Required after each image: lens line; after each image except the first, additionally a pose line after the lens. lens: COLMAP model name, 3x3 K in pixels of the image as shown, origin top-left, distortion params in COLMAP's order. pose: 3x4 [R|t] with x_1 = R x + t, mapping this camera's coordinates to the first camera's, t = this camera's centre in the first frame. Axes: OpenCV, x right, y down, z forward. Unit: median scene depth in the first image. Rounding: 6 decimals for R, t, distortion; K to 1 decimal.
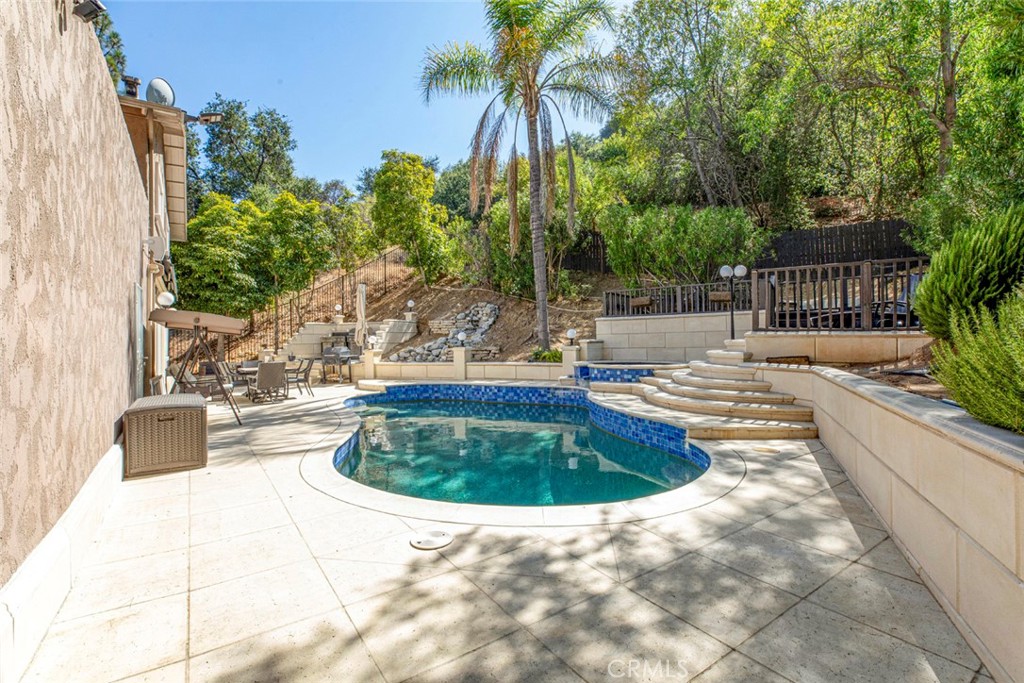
lens RADIAL K [[452.6, 0, 514.7], [0, 452.6, 342.4], [0, 0, 1]] dist [-0.025466, -0.000059]
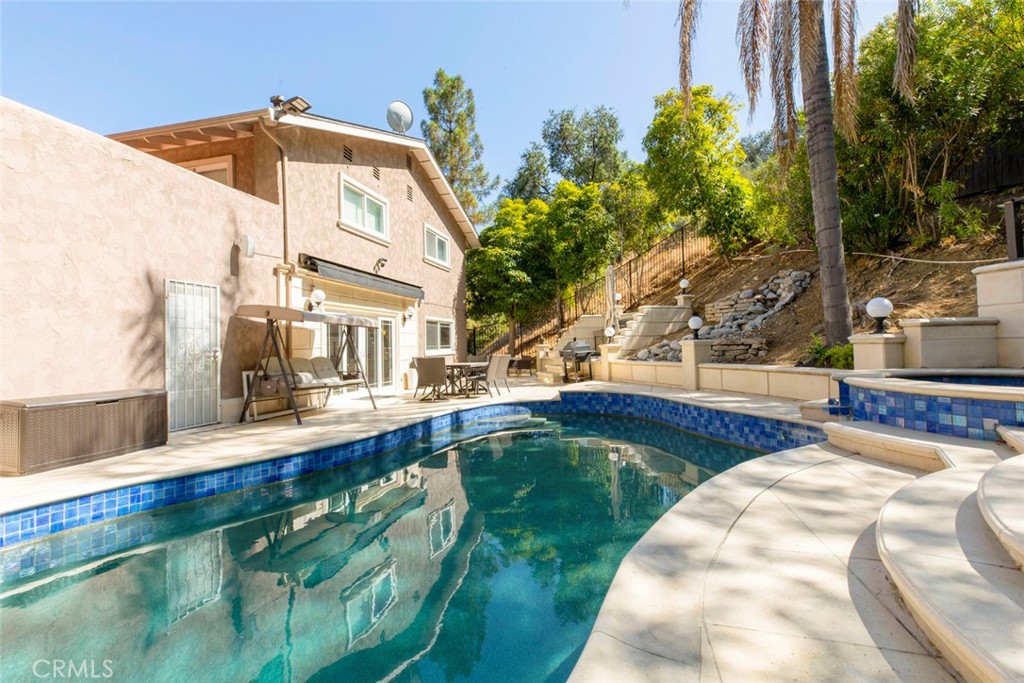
lens RADIAL K [[452.6, 0, 514.7], [0, 452.6, 342.4], [0, 0, 1]] dist [-0.025466, -0.000059]
pose [[0.643769, -0.005770, -0.765198, 0.203875], [0.012880, 0.999912, 0.003296, 0.008532], [0.765111, -0.011978, 0.643787, 0.370671]]
